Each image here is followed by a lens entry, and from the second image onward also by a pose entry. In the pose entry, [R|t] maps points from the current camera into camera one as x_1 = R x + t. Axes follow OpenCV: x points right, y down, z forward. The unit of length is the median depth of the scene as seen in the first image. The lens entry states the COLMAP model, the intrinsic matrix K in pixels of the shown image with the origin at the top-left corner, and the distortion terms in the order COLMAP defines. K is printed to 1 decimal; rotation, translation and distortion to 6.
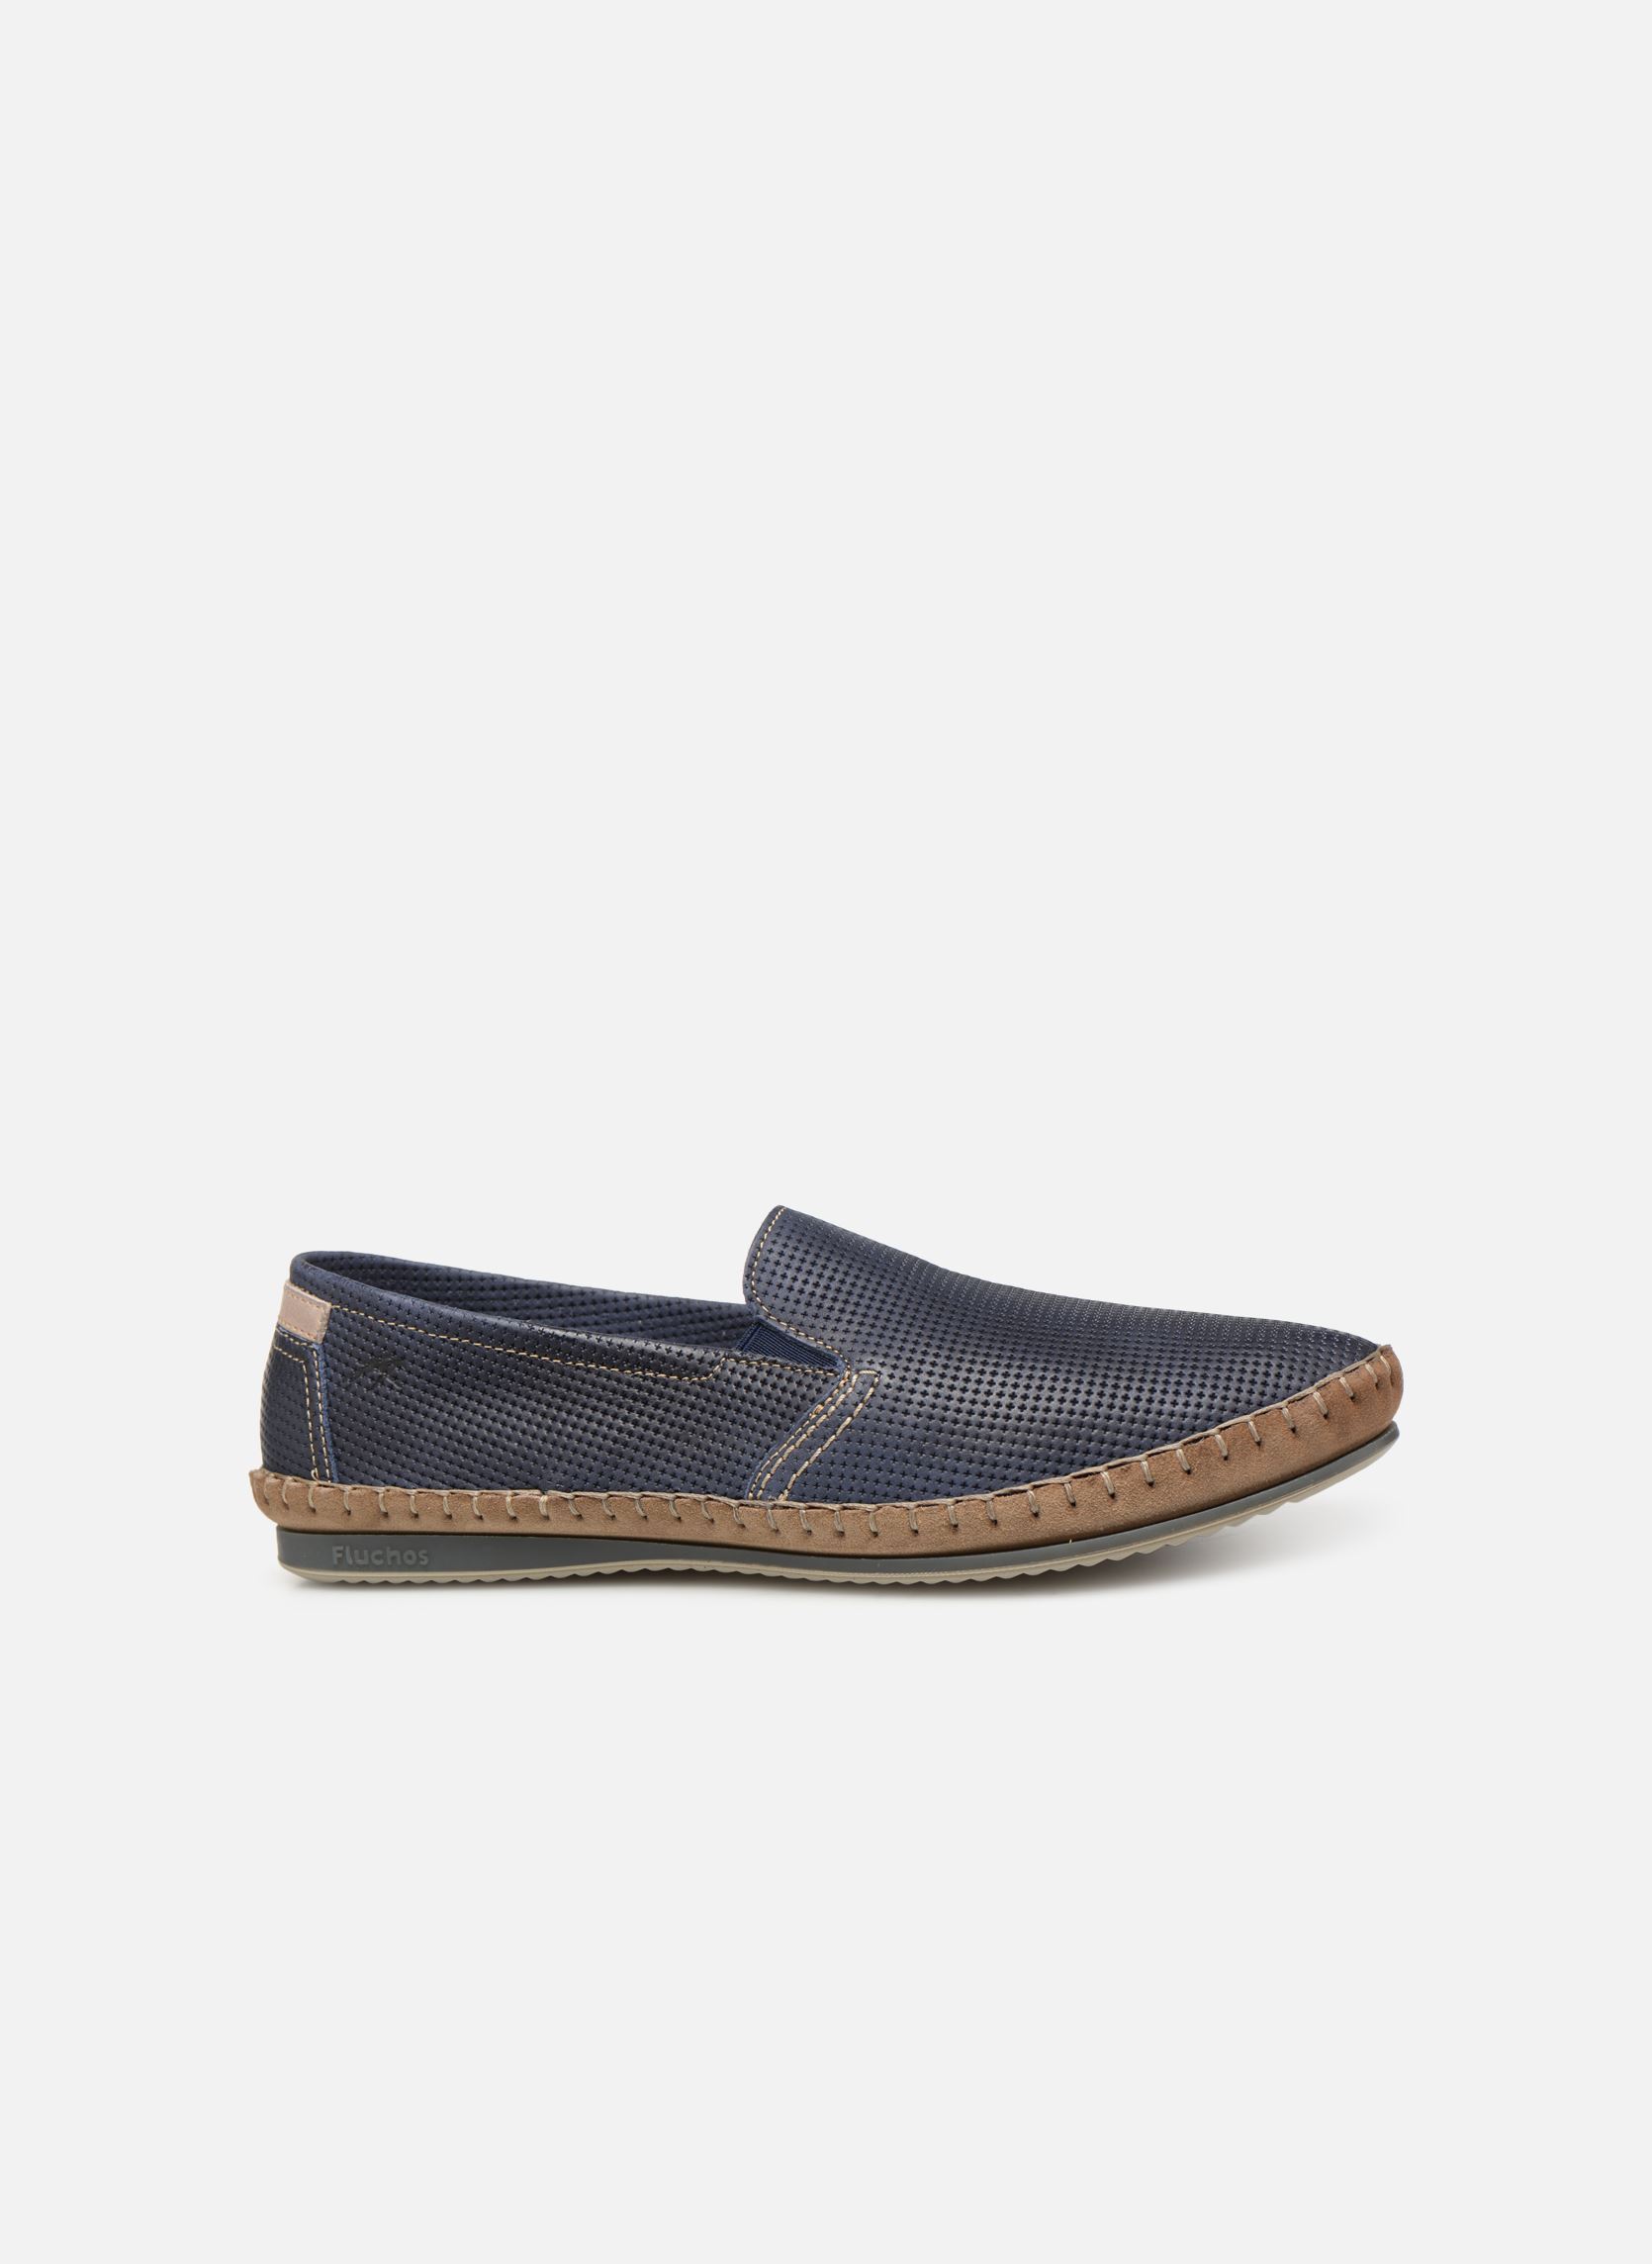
lens RADIAL K [[7356.7, 0, 830.3], [0, 7356.7, 1135.1], [0, 0, 1]] dist [-1.204584, 0.000000]
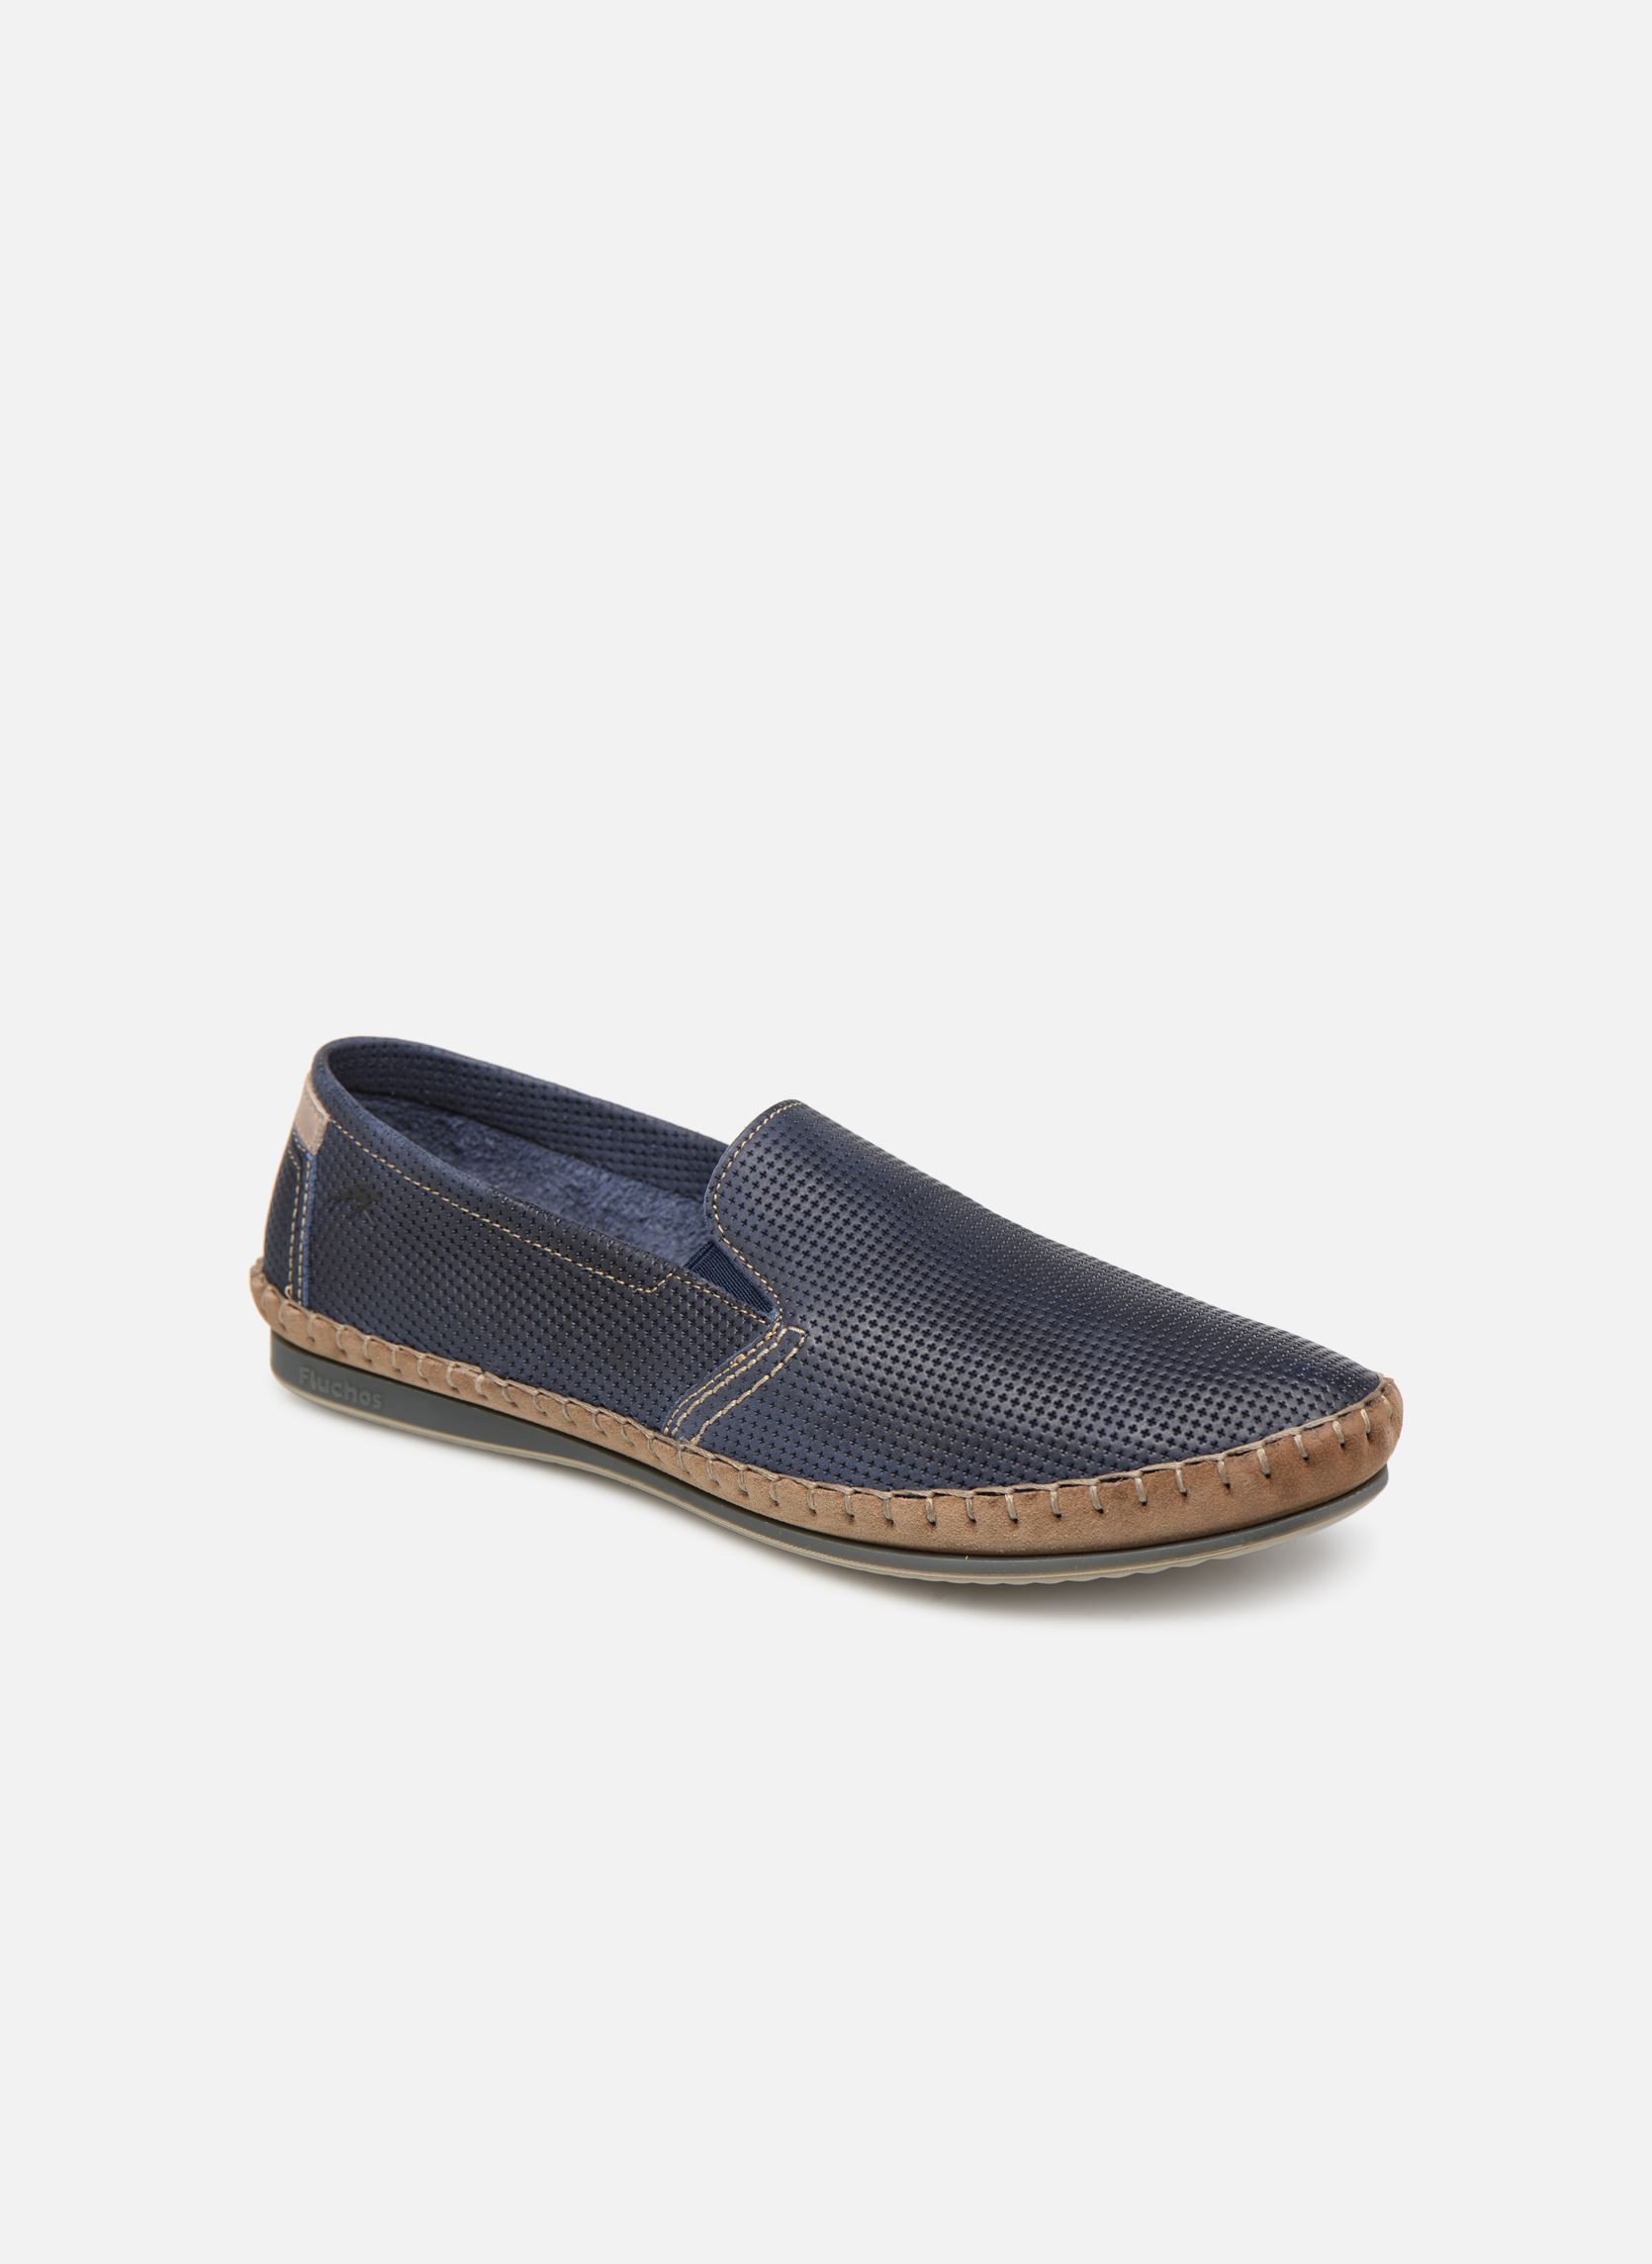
lens RADIAL K [[7356.7, 0, 821.7], [0, 7356.7, 1127.7], [0, 0, 1]] dist [-1.204584, 0.000000]
pose [[0.894417, 0.210072, -0.394826, 0.366203], [-0.067267, 0.935965, 0.345608, -0.309975], [0.442145, -0.282559, 0.851274, 0.222813]]
